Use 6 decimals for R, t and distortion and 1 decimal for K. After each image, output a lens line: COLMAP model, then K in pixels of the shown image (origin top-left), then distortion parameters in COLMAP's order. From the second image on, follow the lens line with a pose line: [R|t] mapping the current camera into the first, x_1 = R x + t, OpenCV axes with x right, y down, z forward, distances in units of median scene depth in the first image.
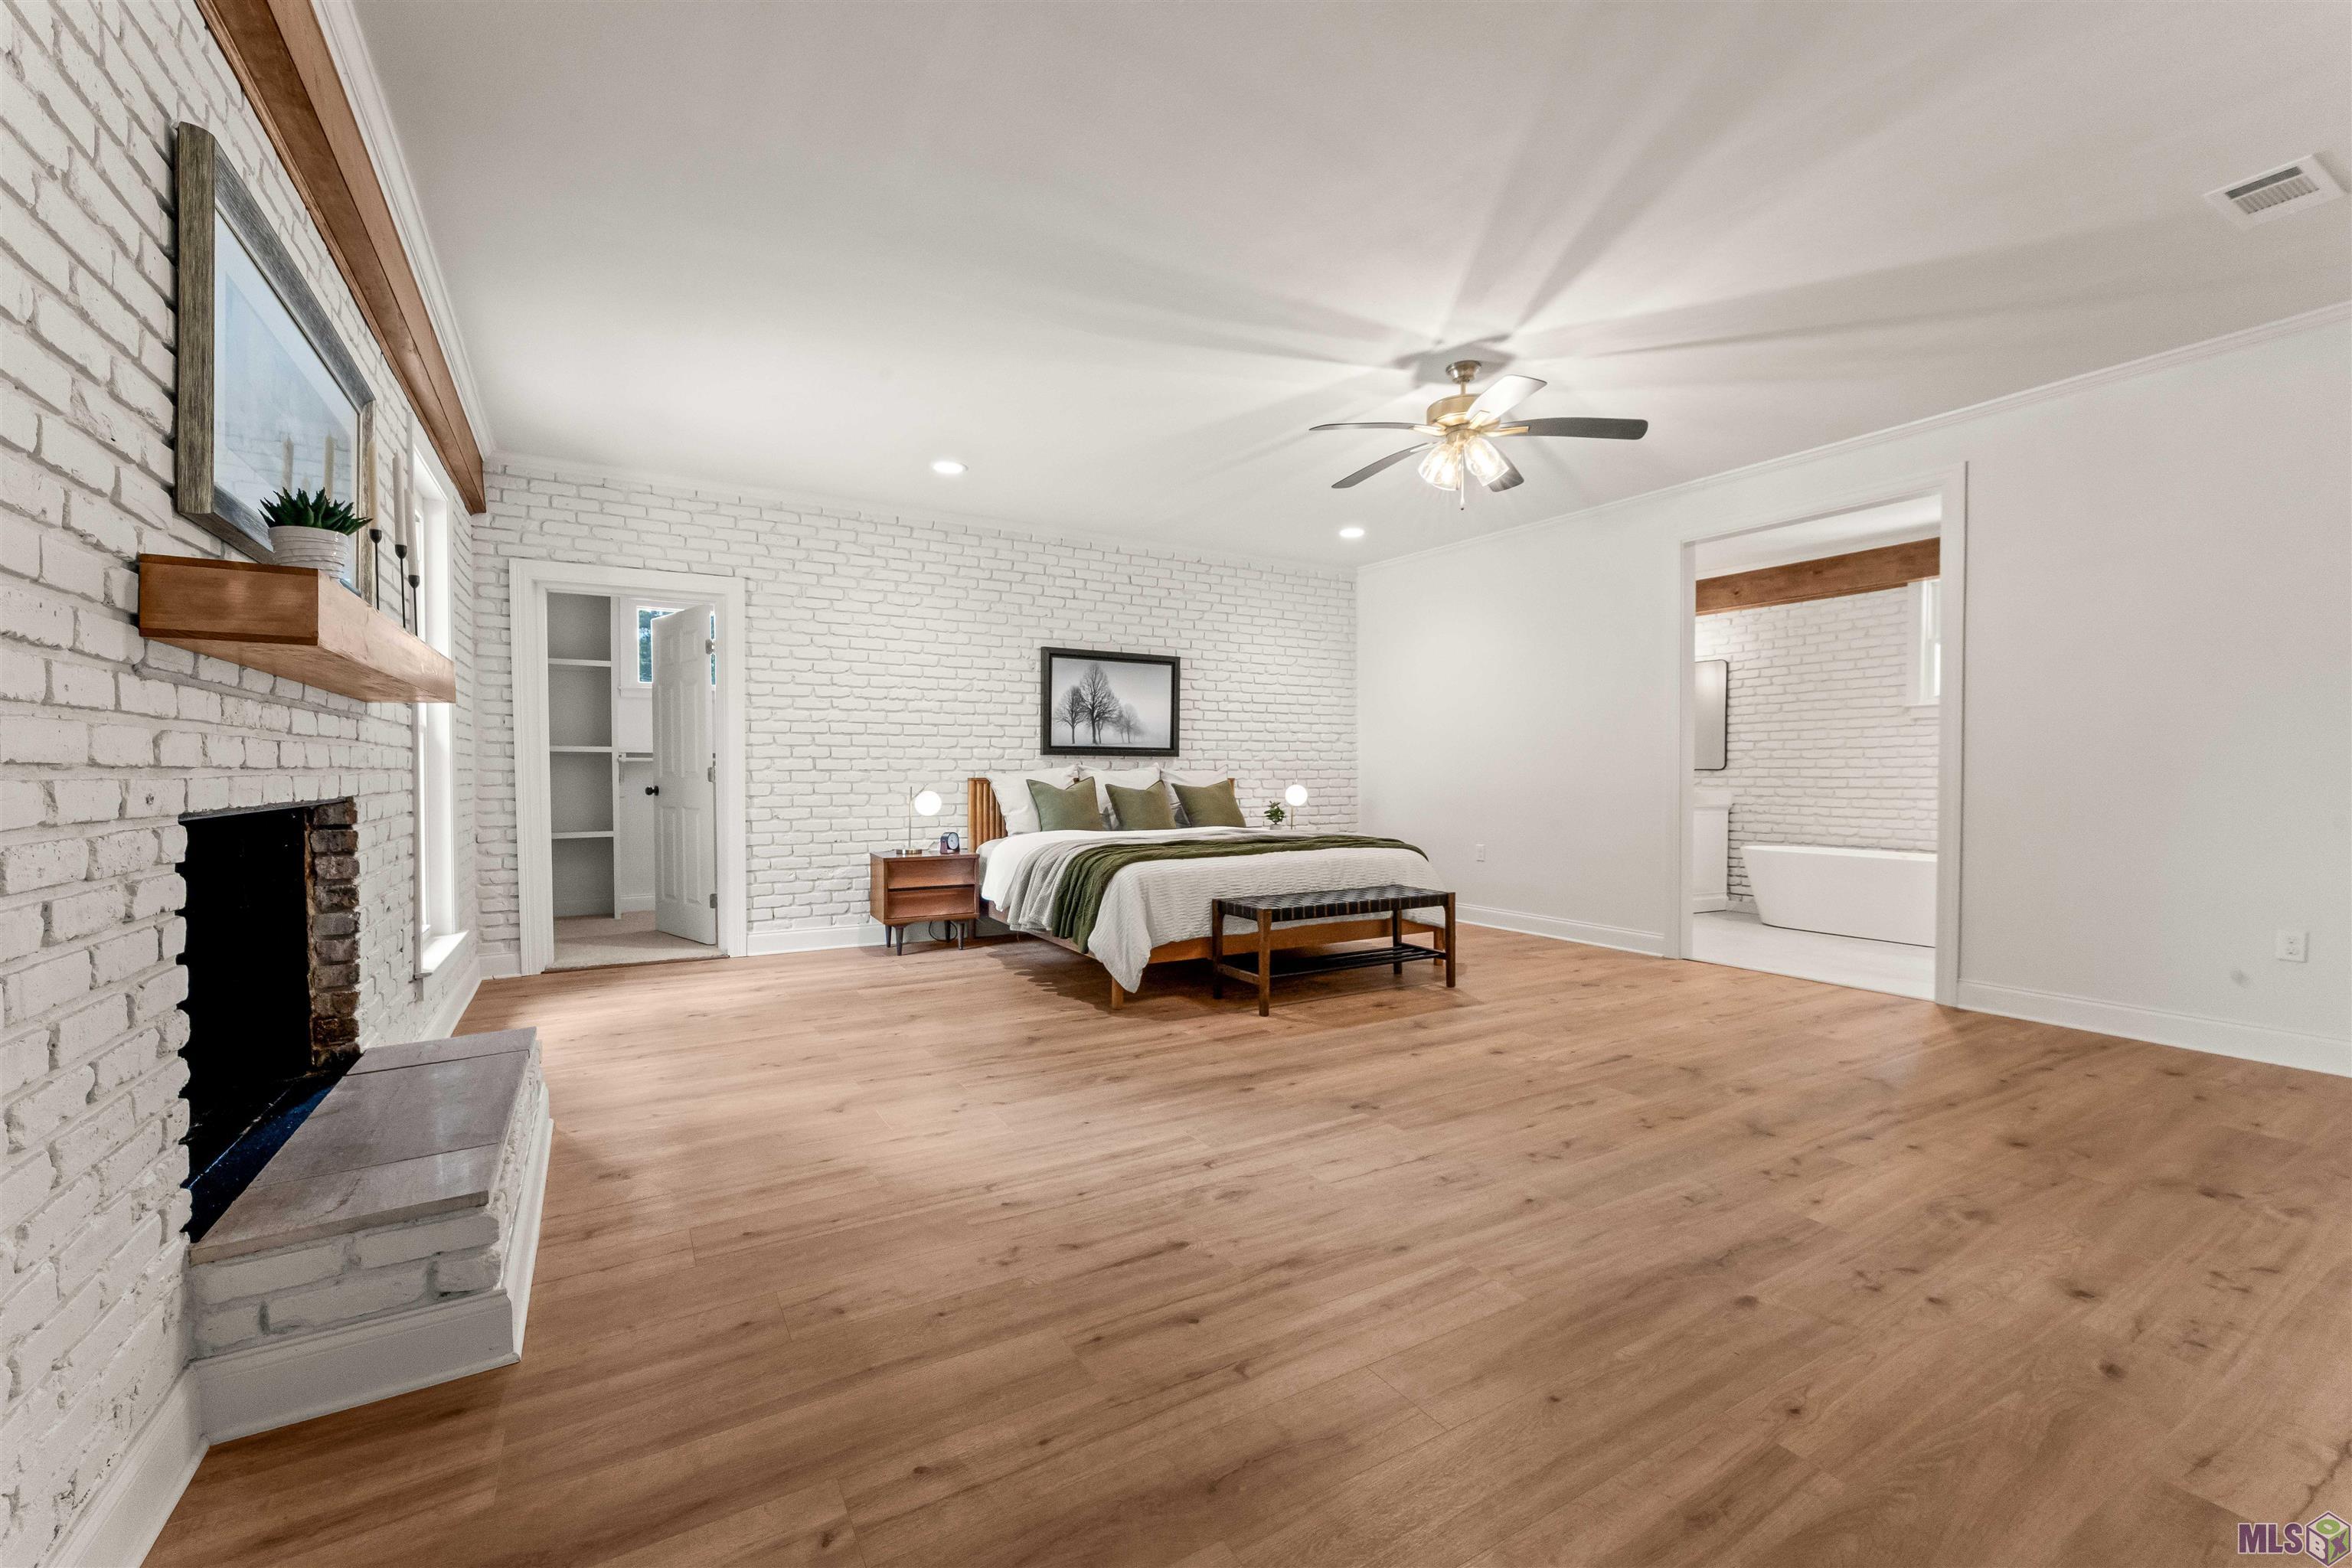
lens RADIAL K [[940.8, 0, 1150.5], [0, 940.8, 787.6], [0, 0, 1]] dist [0.001820, -0.000317]
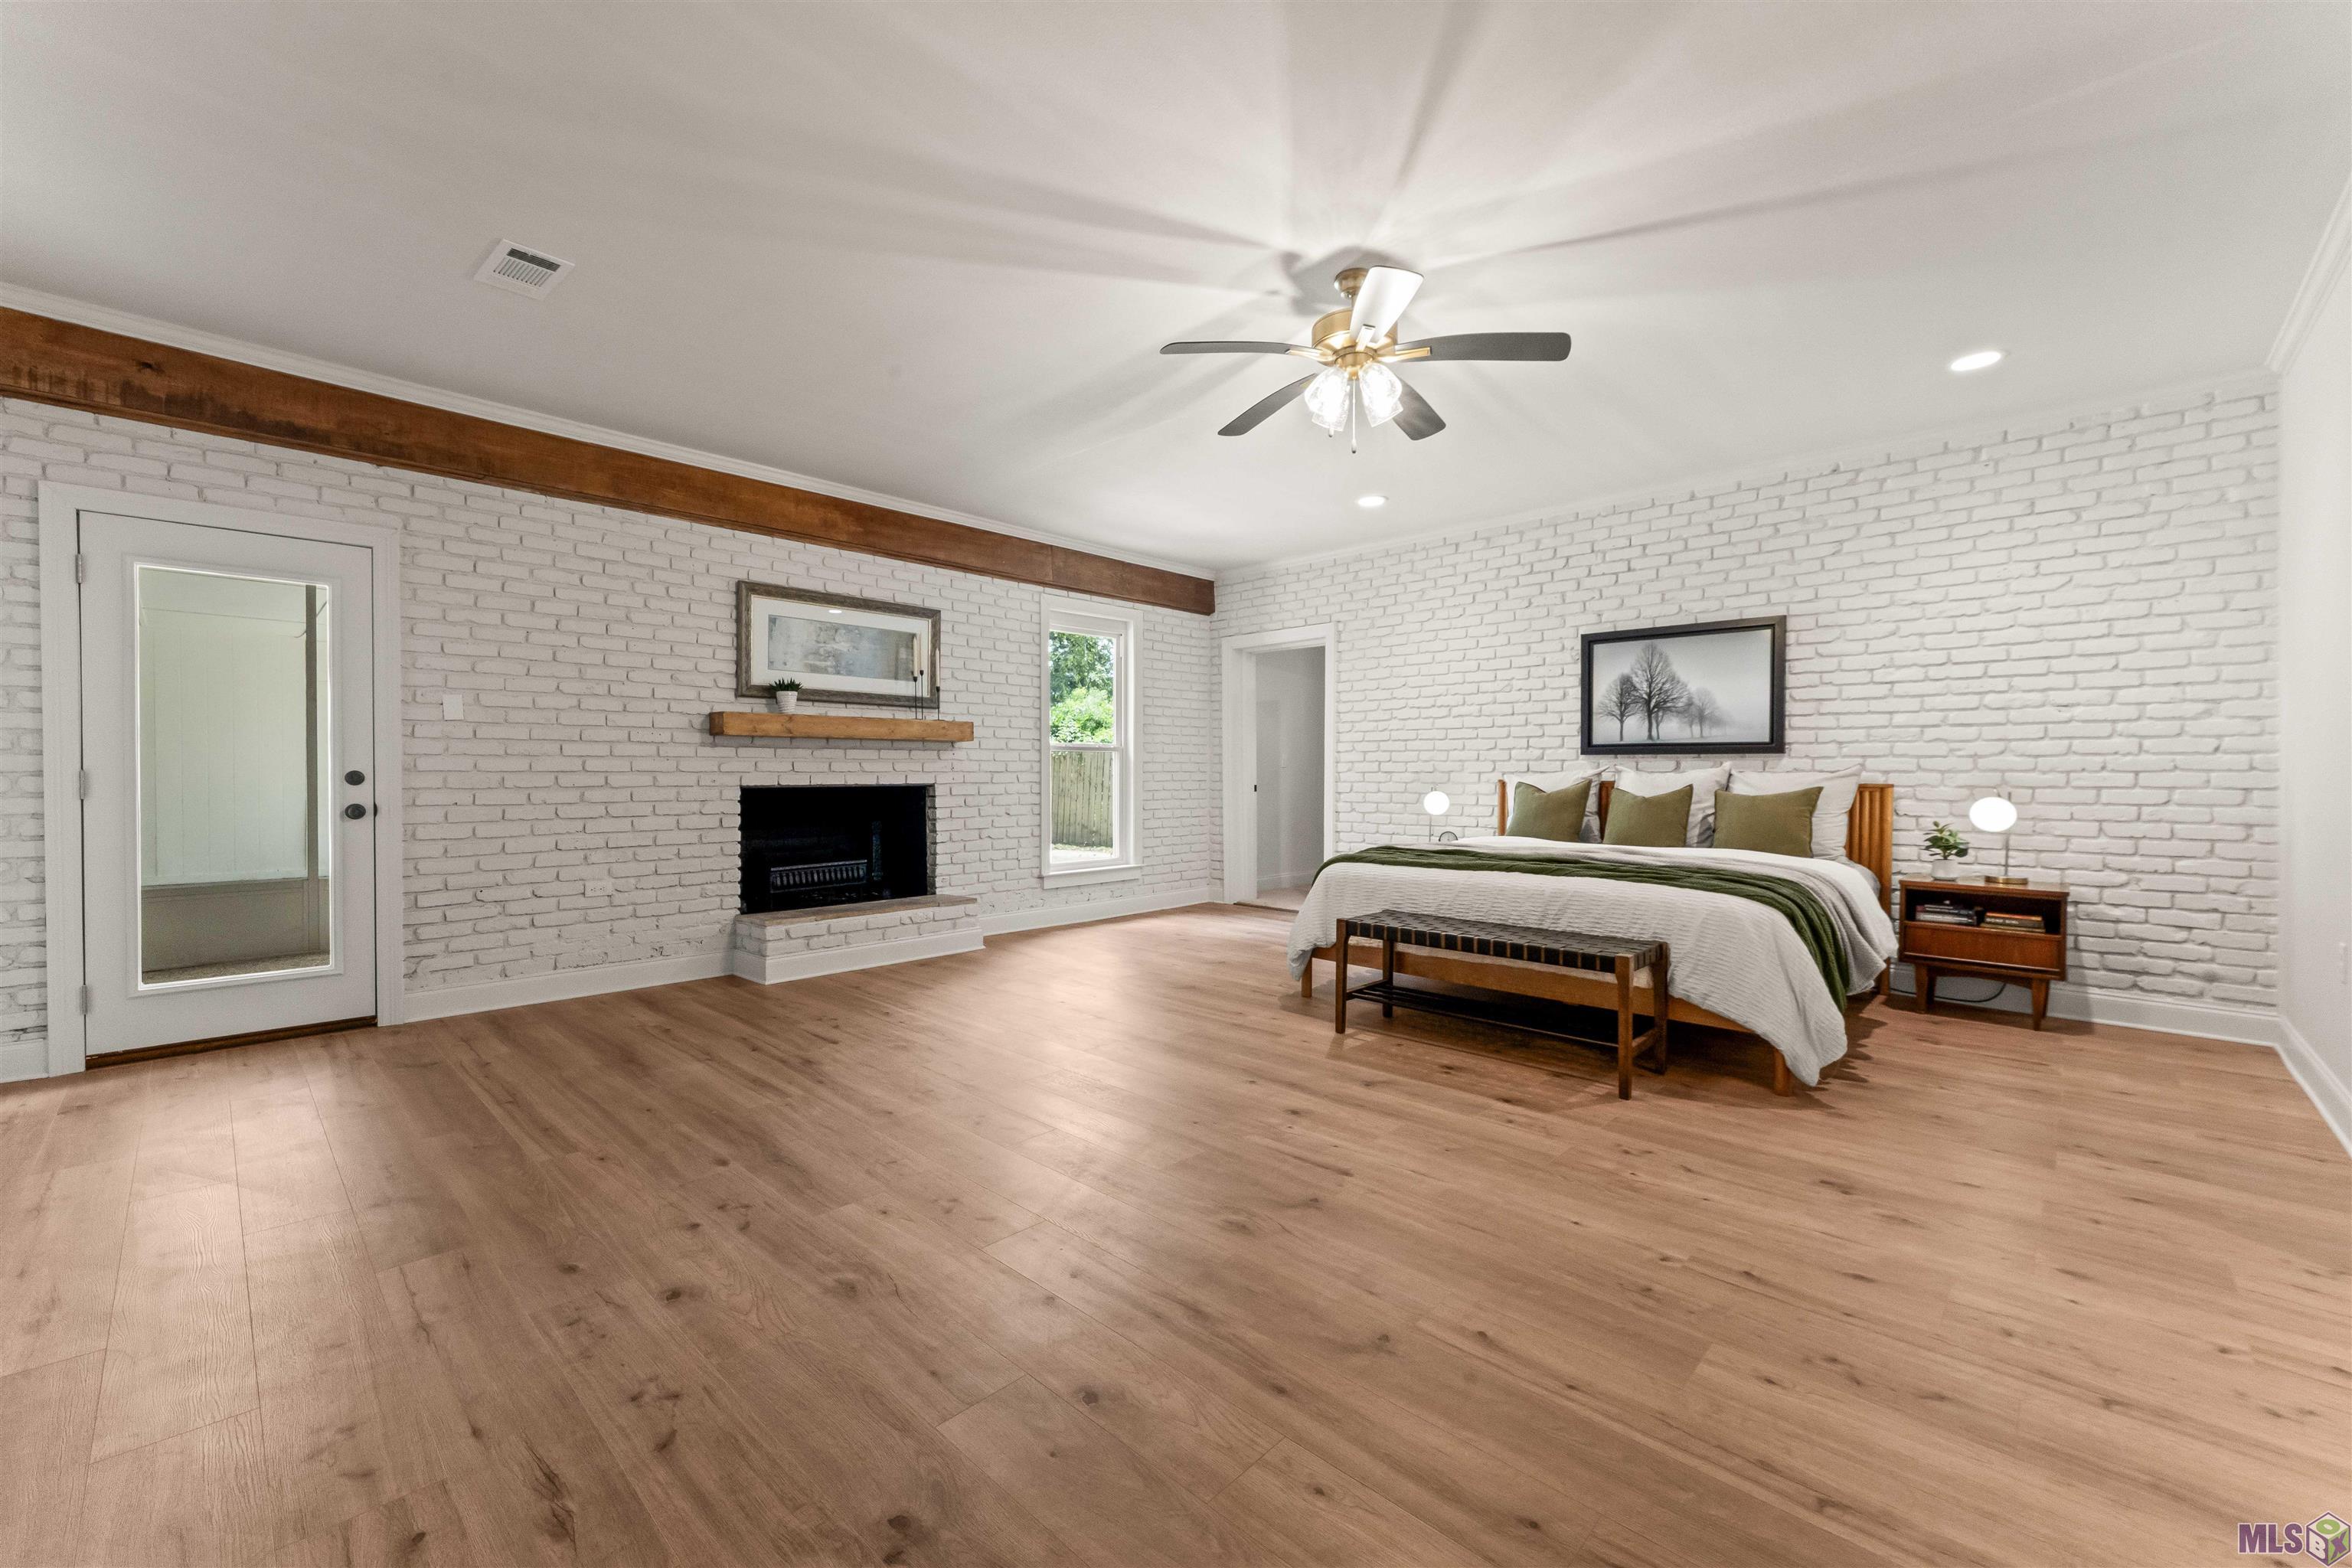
lens RADIAL K [[940.8, 0, 1167.8], [0, 940.8, 781.0], [0, 0, 1]] dist [0.001820, -0.000317]
pose [[0.284173, 0.009200, -0.958729, 1.399345], [-0.017768, 0.999833, 0.004328, -0.015030], [0.958608, 0.015805, 0.284289, 0.809007]]
